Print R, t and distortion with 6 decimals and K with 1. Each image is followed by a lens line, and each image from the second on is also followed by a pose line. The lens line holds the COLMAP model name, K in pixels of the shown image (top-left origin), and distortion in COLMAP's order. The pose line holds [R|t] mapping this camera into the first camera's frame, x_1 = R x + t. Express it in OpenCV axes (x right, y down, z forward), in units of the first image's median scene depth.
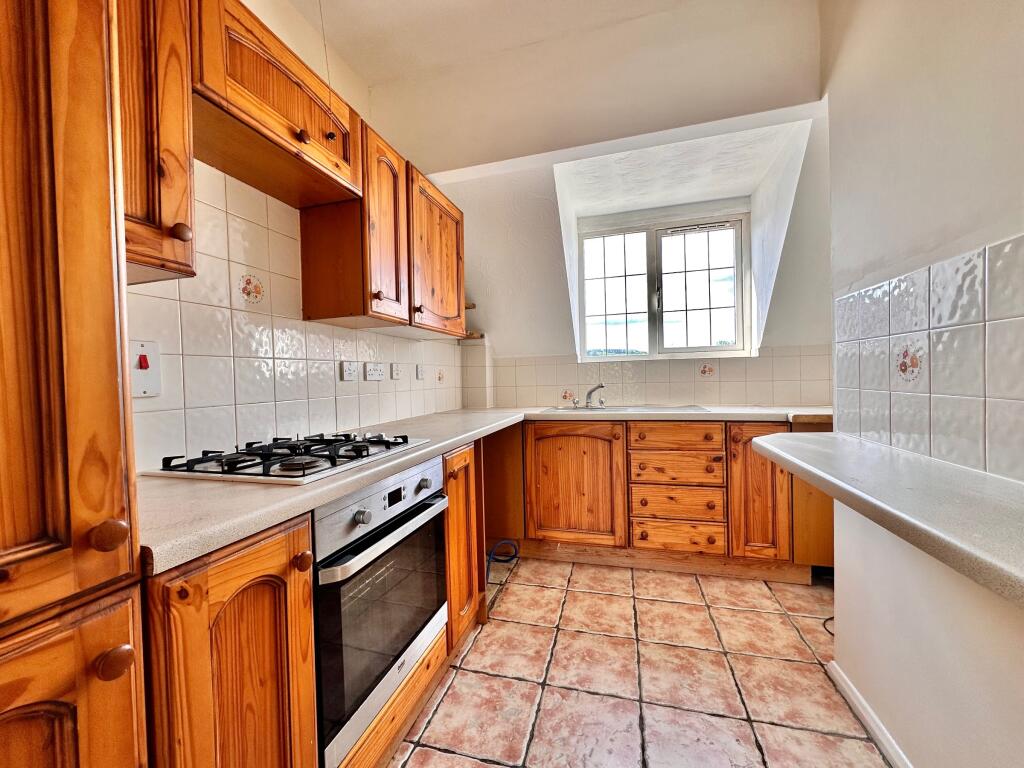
lens RADIAL K [[405.7, 0, 513.0], [0, 405.7, 383.7], [0, 0, 1]] dist [-0.001787, 0.000148]
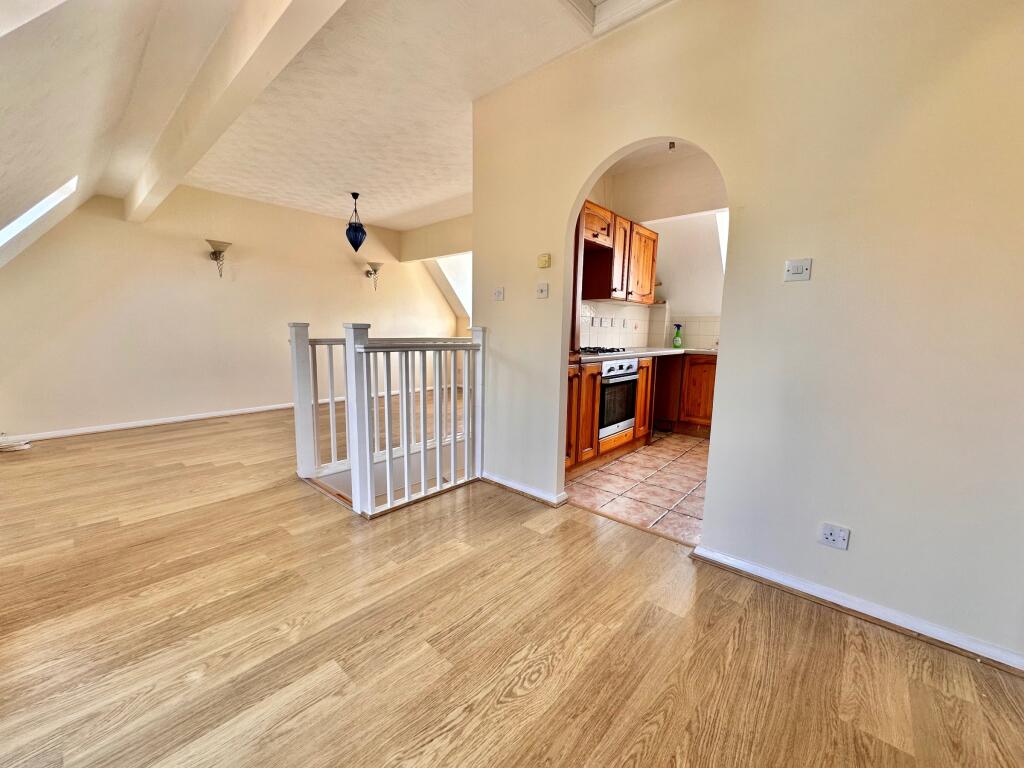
lens RADIAL K [[405.7, 0, 513.0], [0, 405.7, 383.7], [0, 0, 1]] dist [-0.001787, 0.000148]
pose [[0.901075, 0.099419, -0.422114, 0.159220], [-0.047469, 0.990130, 0.131872, 0.034280], [0.431058, -0.098789, 0.896900, -1.254330]]
